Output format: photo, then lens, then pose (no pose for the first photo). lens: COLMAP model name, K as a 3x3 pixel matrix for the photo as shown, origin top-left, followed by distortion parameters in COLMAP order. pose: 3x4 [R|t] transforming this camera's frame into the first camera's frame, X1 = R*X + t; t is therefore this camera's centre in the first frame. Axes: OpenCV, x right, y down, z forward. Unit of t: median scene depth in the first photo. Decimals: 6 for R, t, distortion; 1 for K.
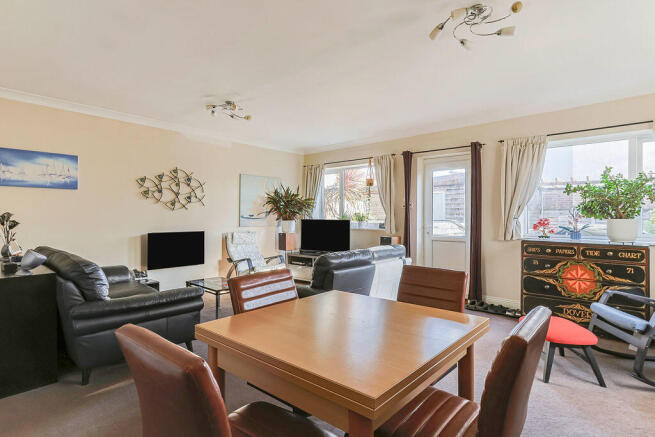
lens RADIAL K [[339.7, 0, 332.1], [0, 339.7, 217.5], [0, 0, 1]] dist [-0.002499, 0.003333]
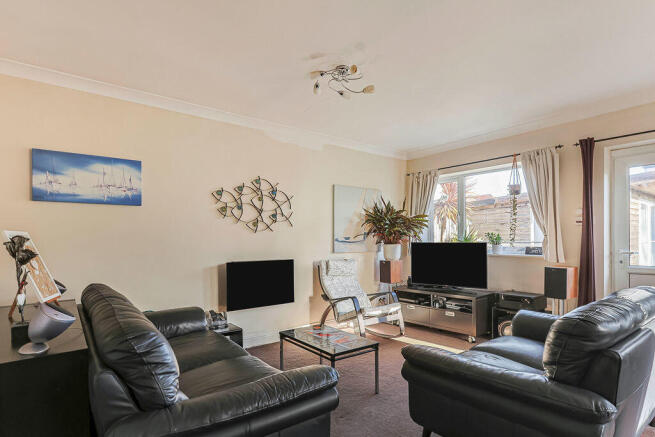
lens RADIAL K [[339.7, 0, 326.2], [0, 339.7, 241.1], [0, 0, 1]] dist [-0.002499, 0.003333]
pose [[0.984472, -0.009193, -0.175302, -0.171222], [0.009591, 0.999953, 0.001422, -0.000903], [0.175281, -0.003081, 0.984514, 0.263568]]
